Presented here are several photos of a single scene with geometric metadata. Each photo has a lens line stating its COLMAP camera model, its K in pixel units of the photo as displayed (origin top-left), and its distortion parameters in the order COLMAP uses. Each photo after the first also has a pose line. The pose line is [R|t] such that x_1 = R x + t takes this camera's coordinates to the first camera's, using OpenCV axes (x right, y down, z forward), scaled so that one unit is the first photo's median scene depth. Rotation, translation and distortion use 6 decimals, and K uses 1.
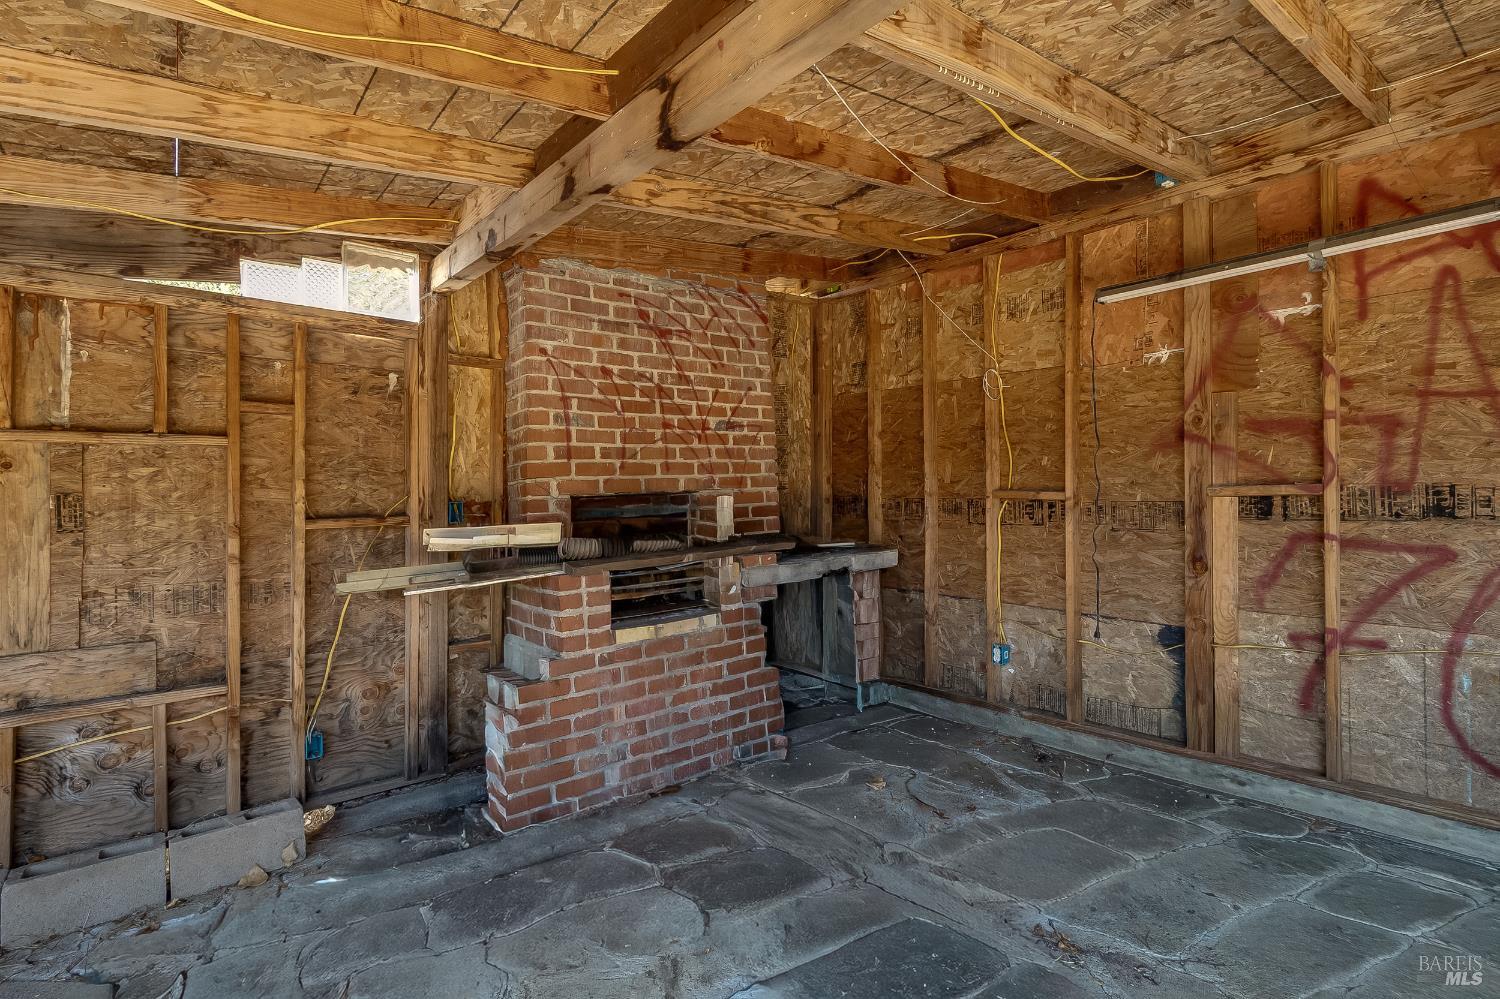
lens RADIAL K [[705.0, 0, 751.3], [0, 705.0, 496.6], [0, 0, 1]] dist [-0.003709, -0.003640]
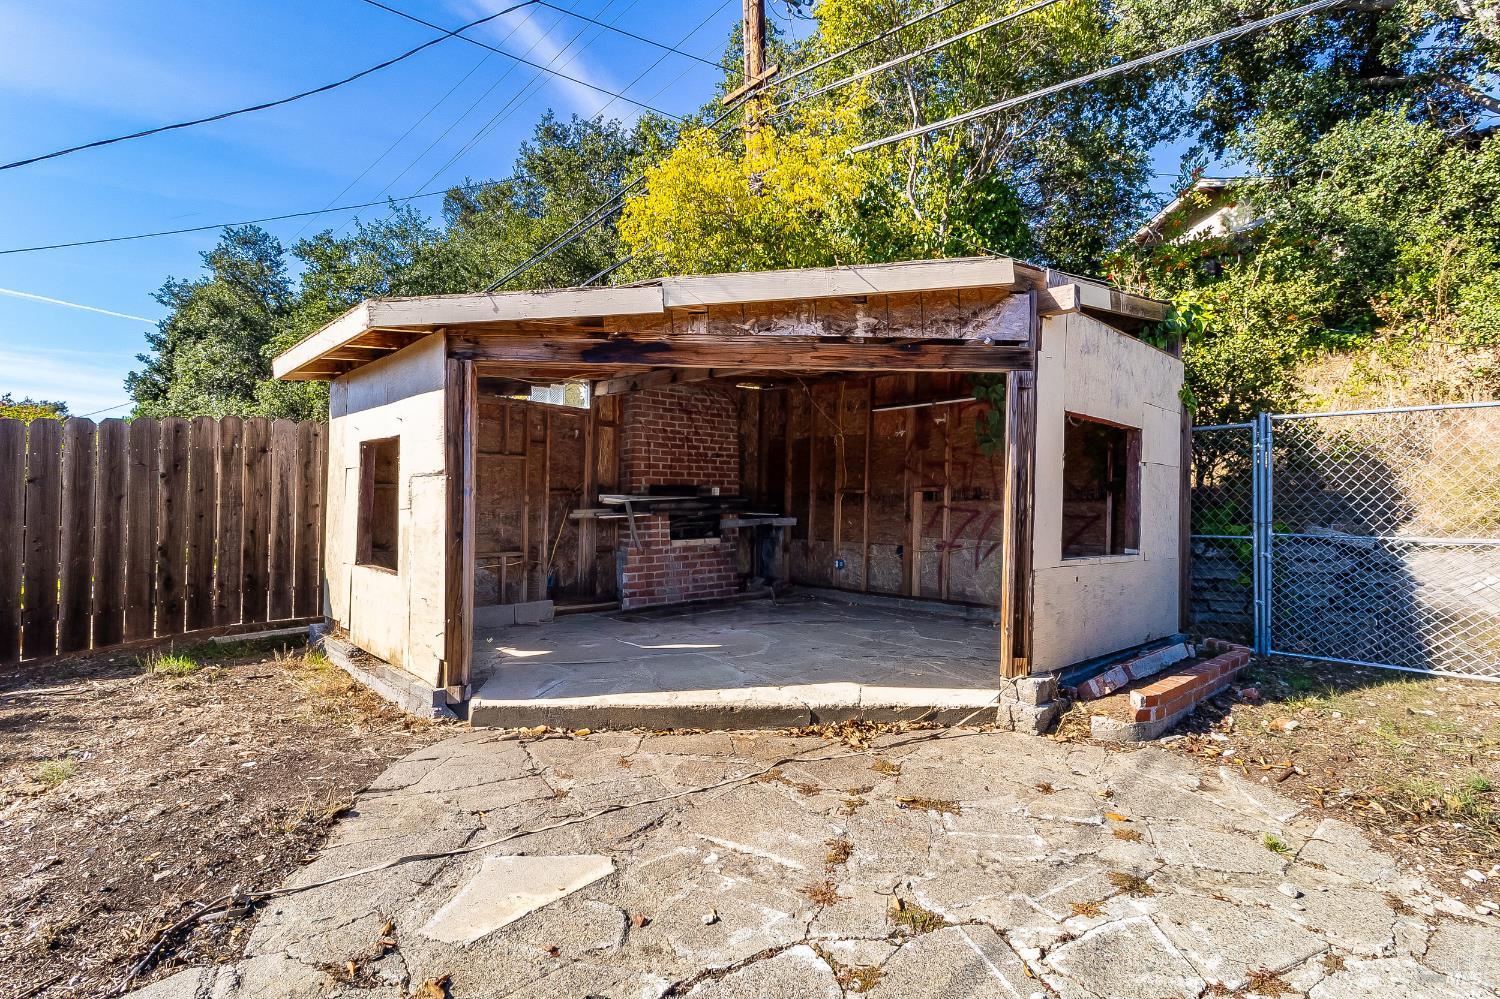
lens RADIAL K [[704.2, 0, 751.2], [0, 704.2, 504.8], [0, 0, 1]] dist [-0.001606, -0.002553]
pose [[0.998091, 0.028009, 0.055045, -0.048303], [-0.027391, 0.999553, -0.011962, 0.080268], [-0.055356, 0.010431, 0.998412, -1.280415]]
